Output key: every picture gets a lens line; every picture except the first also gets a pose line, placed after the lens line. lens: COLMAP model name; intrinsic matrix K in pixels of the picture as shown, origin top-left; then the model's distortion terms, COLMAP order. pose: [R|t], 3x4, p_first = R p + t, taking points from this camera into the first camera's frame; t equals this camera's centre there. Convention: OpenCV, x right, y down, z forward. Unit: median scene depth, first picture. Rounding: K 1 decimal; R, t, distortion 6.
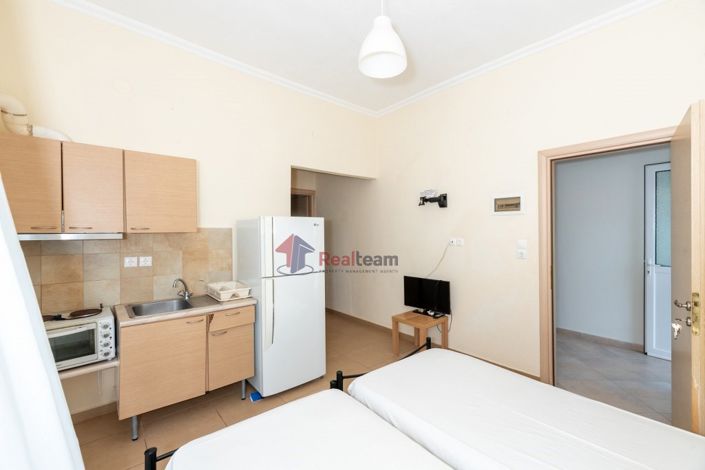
lens RADIAL K [[296.2, 0, 373.3], [0, 296.2, 233.9], [0, 0, 1]] dist [-0.000302, -0.000070]
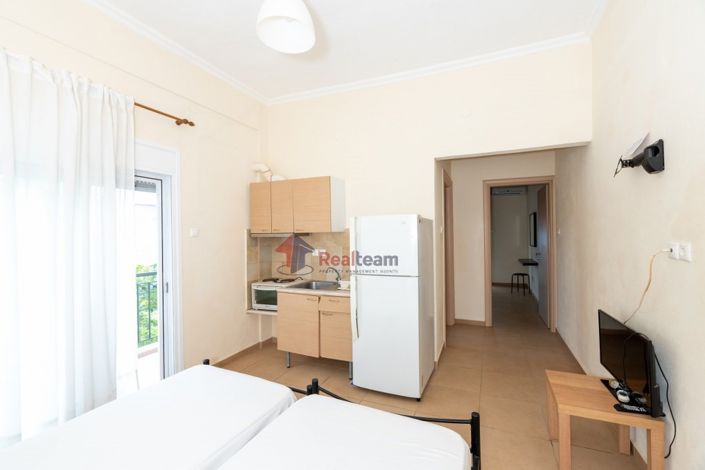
lens RADIAL K [[296.2, 0, 373.3], [0, 296.2, 233.9], [0, 0, 1]] dist [-0.000302, -0.000070]
pose [[0.442424, -0.002914, -0.896801, 0.653492], [-0.001732, 0.999990, -0.004104, 0.007725], [0.896804, 0.003369, 0.442415, 0.610214]]
